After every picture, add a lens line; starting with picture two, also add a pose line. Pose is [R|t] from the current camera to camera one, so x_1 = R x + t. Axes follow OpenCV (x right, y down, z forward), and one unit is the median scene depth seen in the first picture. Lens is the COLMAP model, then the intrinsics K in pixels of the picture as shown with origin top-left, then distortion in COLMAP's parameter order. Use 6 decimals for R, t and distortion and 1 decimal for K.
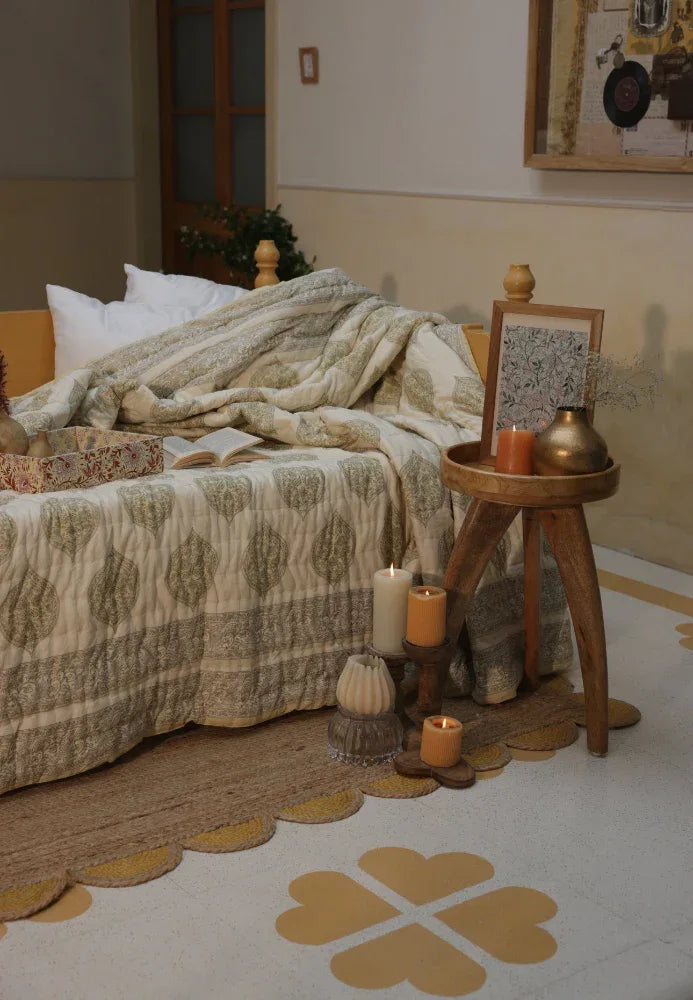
lens RADIAL K [[1429.5, 0, 344.2], [0, 1429.5, 497.5], [0, 0, 1]] dist [0.130399, 0.000000]
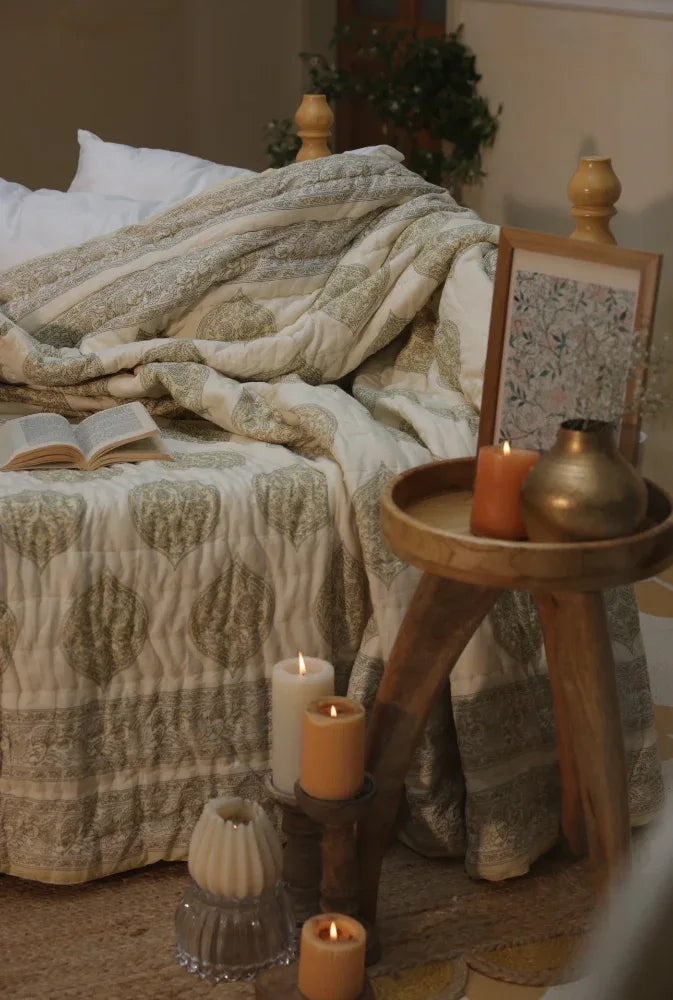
lens RADIAL K [[1829.3, 0, 333.2], [0, 1829.3, 512.2], [0, 0, 1]] dist [0.238498, 0.000000]
pose [[0.968877, 0.071544, -0.236978, 0.225838], [-0.054848, 0.995573, 0.076324, -0.073776], [0.241389, -0.060951, 0.968512, 0.235307]]
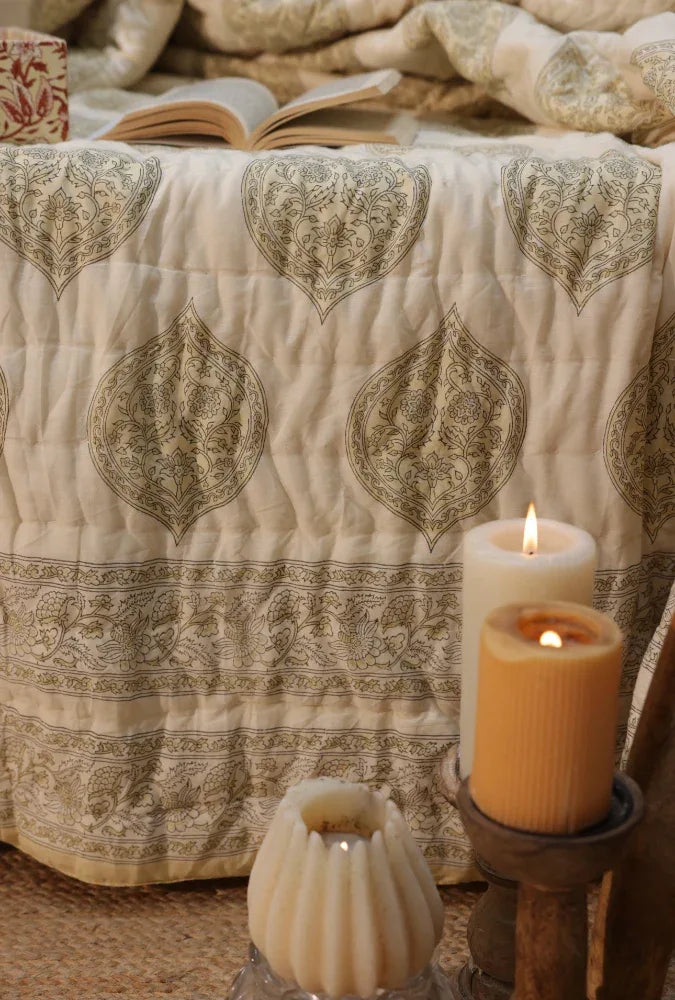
lens RADIAL K [[1727.1, 0, 340.1], [0, 1727.1, 502.8], [0, 0, 1]] dist [0.204047, 0.000000]
pose [[0.827230, 0.180453, -0.532098, 0.186472], [-0.127831, 0.982632, 0.134511, 0.003090], [0.547129, -0.043253, 0.835930, 0.670001]]
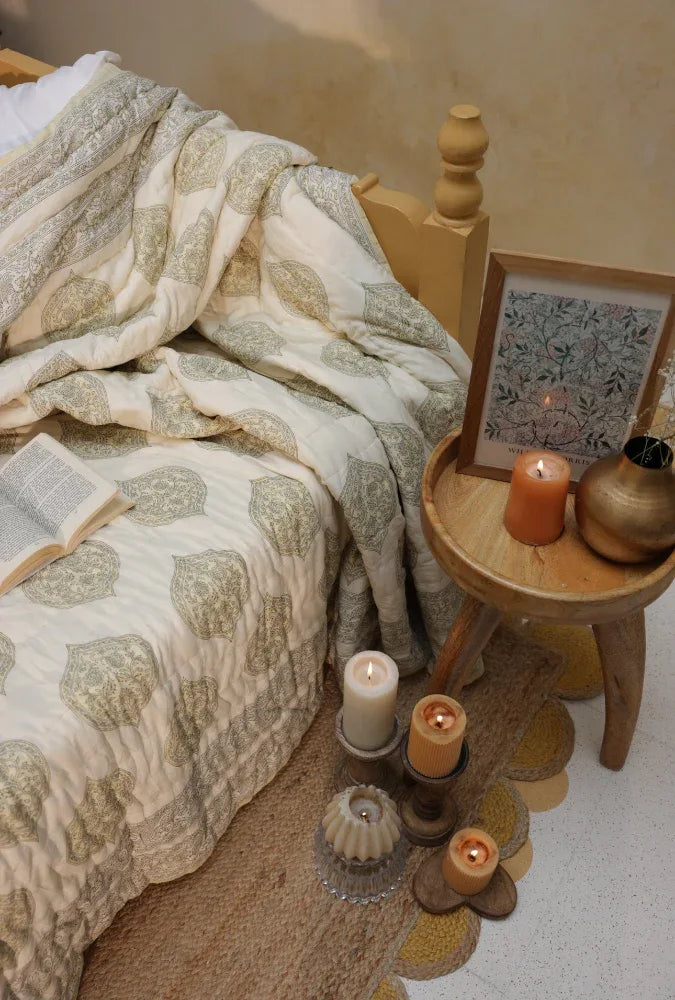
lens RADIAL K [[909.8, 0, 333.4], [0, 909.8, 503.6], [0, 0, 1]] dist [-0.023334, 0.000000]
pose [[0.943929, -0.248884, 0.216923, -0.058627], [0.093089, 0.831023, 0.548393, -0.257703], [-0.316754, -0.497451, 0.807595, 0.674519]]
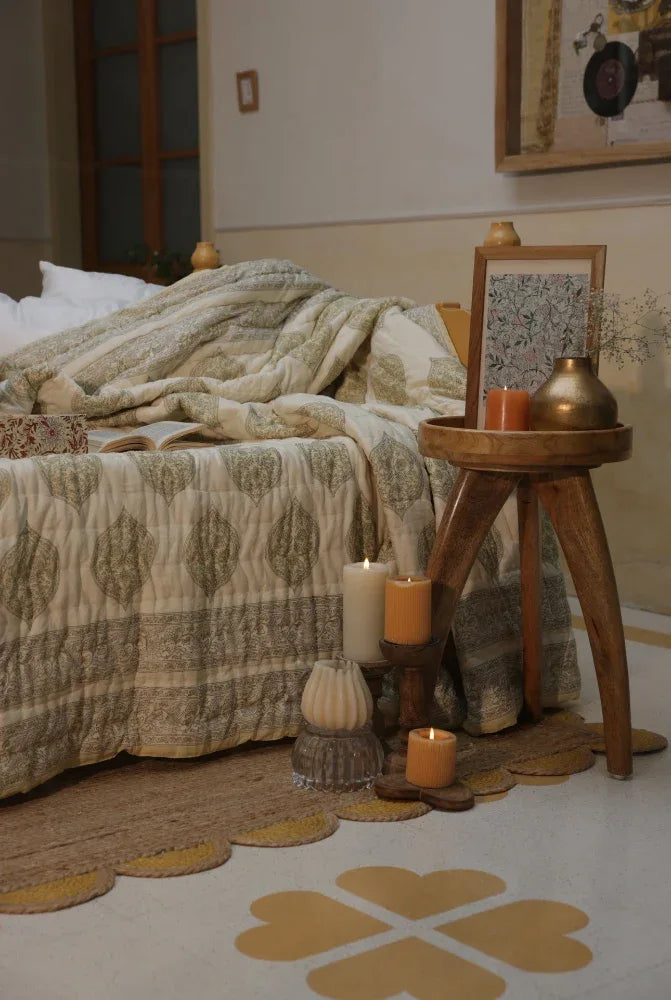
lens RADIAL K [[1588.5, 0, 330.5], [0, 1588.5, 509.4], [0, 0, 1]] dist [0.194601, 0.000000]
pose [[0.999397, -0.020345, 0.028144, -0.011640], [0.023317, 0.993694, -0.109674, 0.119538], [-0.025735, 0.110264, 0.993569, 0.074922]]
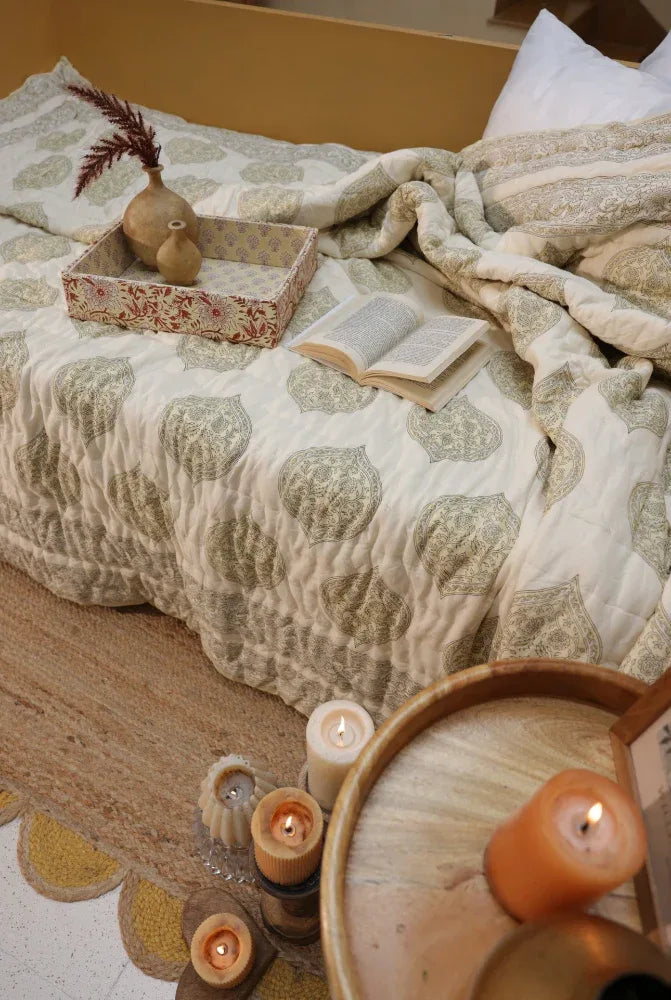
lens RADIAL K [[685.1, 0, 337.7], [0, 685.1, 502.0], [0, 0, 1]] dist [-0.097215, 0.056585]
pose [[0.456915, 0.646659, -0.610786, 0.135117], [-0.238614, 0.750594, 0.616176, -0.172607], [0.856908, -0.135798, 0.497260, 0.864373]]
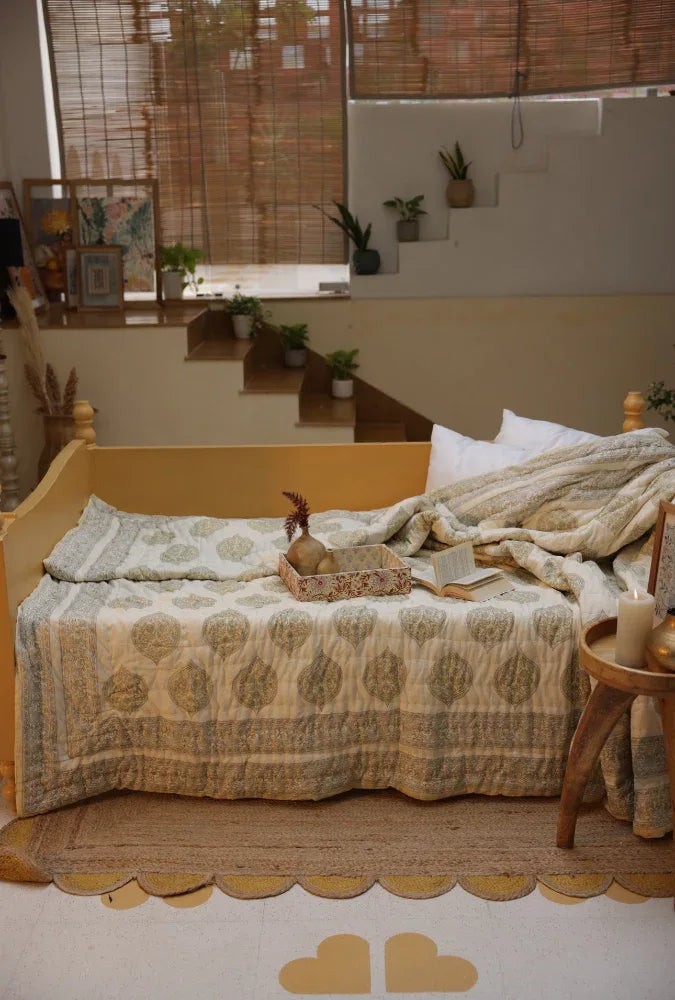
lens RADIAL K [[1103.8, 0, 342.4], [0, 1103.8, 518.1], [0, 0, 1]] dist [0.031657, 0.000000]
pose [[0.796411, 0.141323, -0.588011, 0.422128], [-0.113585, 0.989964, 0.084086, -0.167805], [0.593993, -0.000178, 0.804470, 0.138252]]
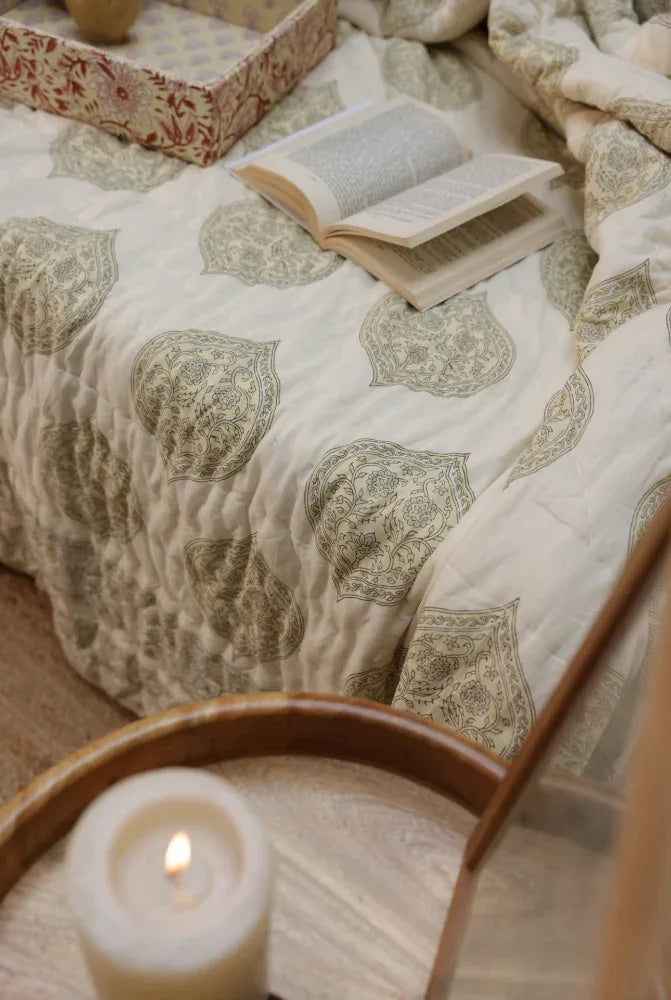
lens RADIAL K [[1157.8, 0, 333.6], [0, 1157.8, 500.0], [0, 0, 1]] dist [0.056807, 0.000000]
pose [[0.242810, 0.734361, -0.633843, 0.175732], [-0.287010, 0.678527, 0.676185, -0.197429], [0.926644, 0.017735, 0.375522, 0.917567]]
